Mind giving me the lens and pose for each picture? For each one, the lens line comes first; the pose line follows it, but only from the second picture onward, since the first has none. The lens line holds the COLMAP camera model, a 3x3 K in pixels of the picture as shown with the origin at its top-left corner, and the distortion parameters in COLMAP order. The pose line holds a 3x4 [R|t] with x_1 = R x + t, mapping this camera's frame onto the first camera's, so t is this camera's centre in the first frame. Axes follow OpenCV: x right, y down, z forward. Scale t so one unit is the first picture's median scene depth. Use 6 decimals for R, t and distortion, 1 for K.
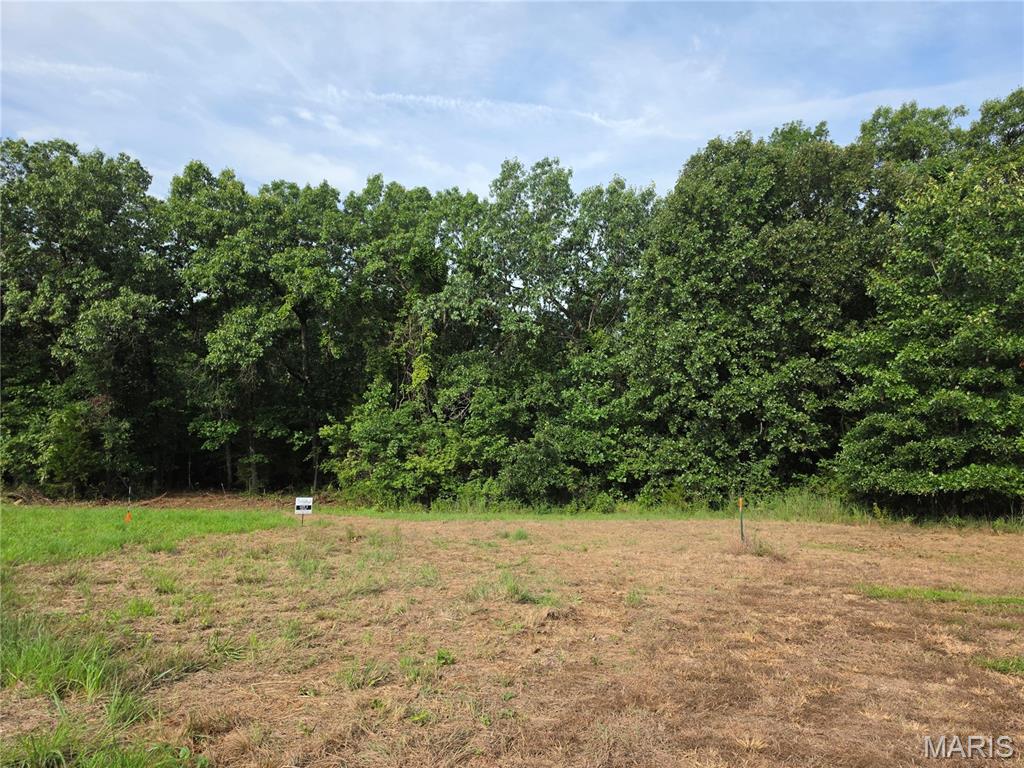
lens RADIAL K [[719.3, 0, 535.6], [0, 719.3, 368.4], [0, 0, 1]] dist [0.113071, -0.152317]
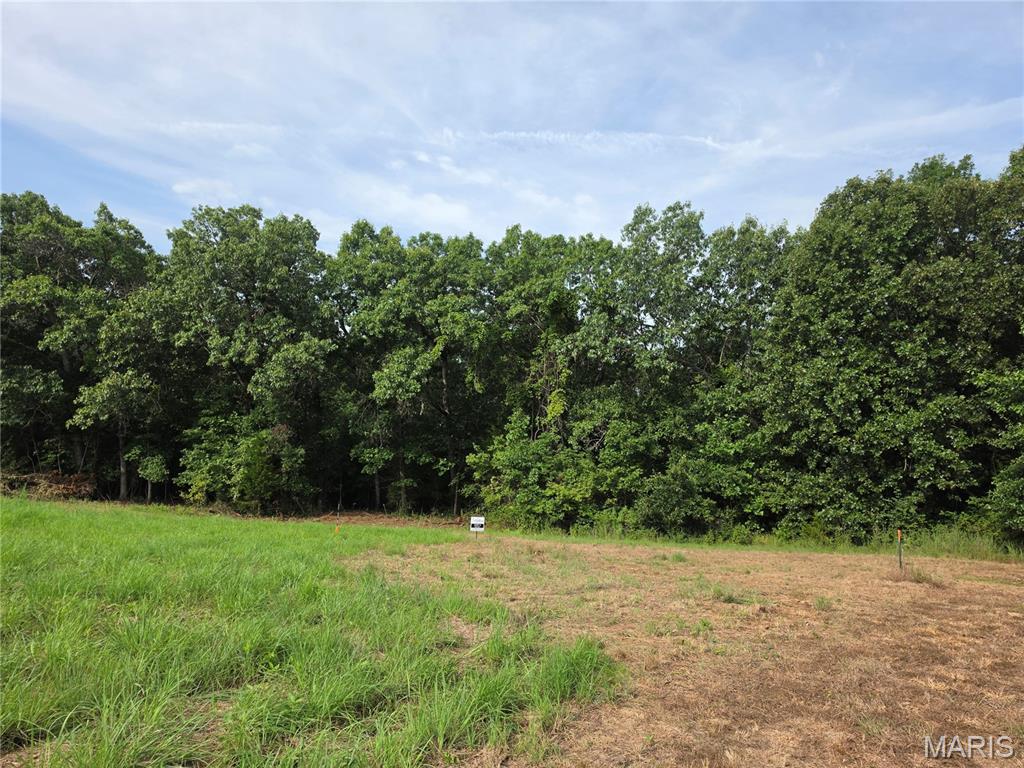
lens RADIAL K [[723.0, 0, 512.0], [0, 723.0, 384.0], [0, 0, 1]] dist [0.109951, -0.156334]
pose [[0.984841, -0.002436, -0.173441, -0.040389], [-0.000631, 0.999844, -0.017630, -0.009100], [0.173457, 0.017472, 0.984686, -0.079514]]
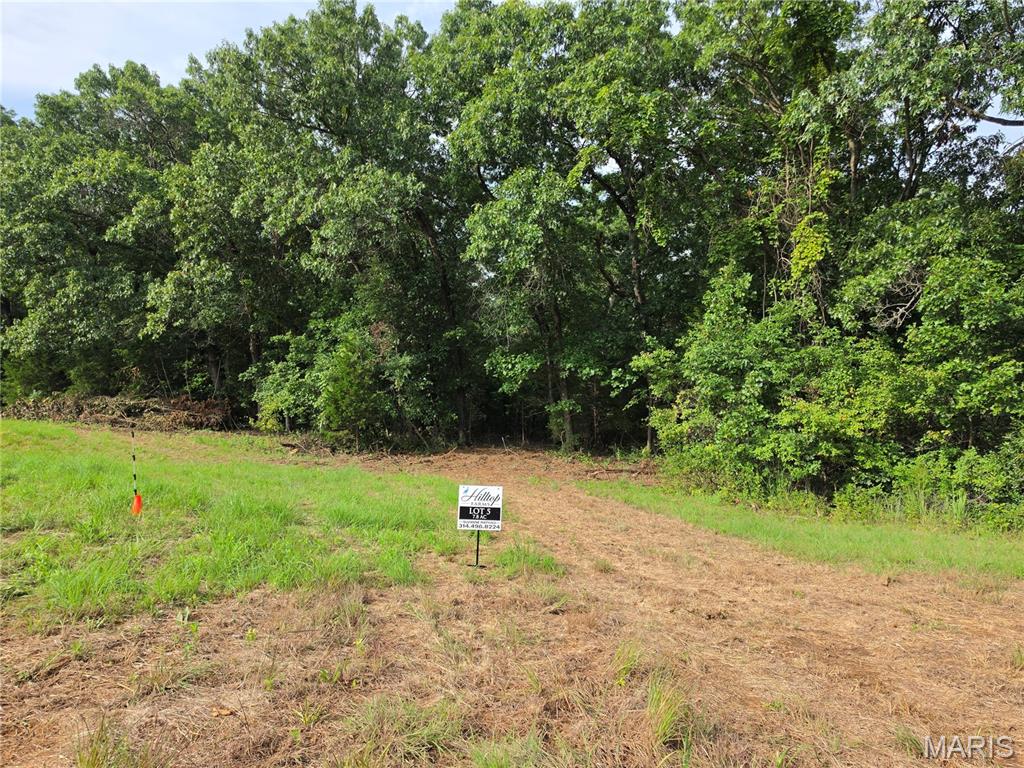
lens RADIAL K [[723.0, 0, 512.0], [0, 723.0, 384.0], [0, 0, 1]] dist [0.109951, -0.156334]
pose [[0.856137, -0.004180, -0.516732, -0.070878], [0.041253, 0.997329, 0.060282, 0.068655], [0.515099, -0.072927, 0.854023, 0.445391]]
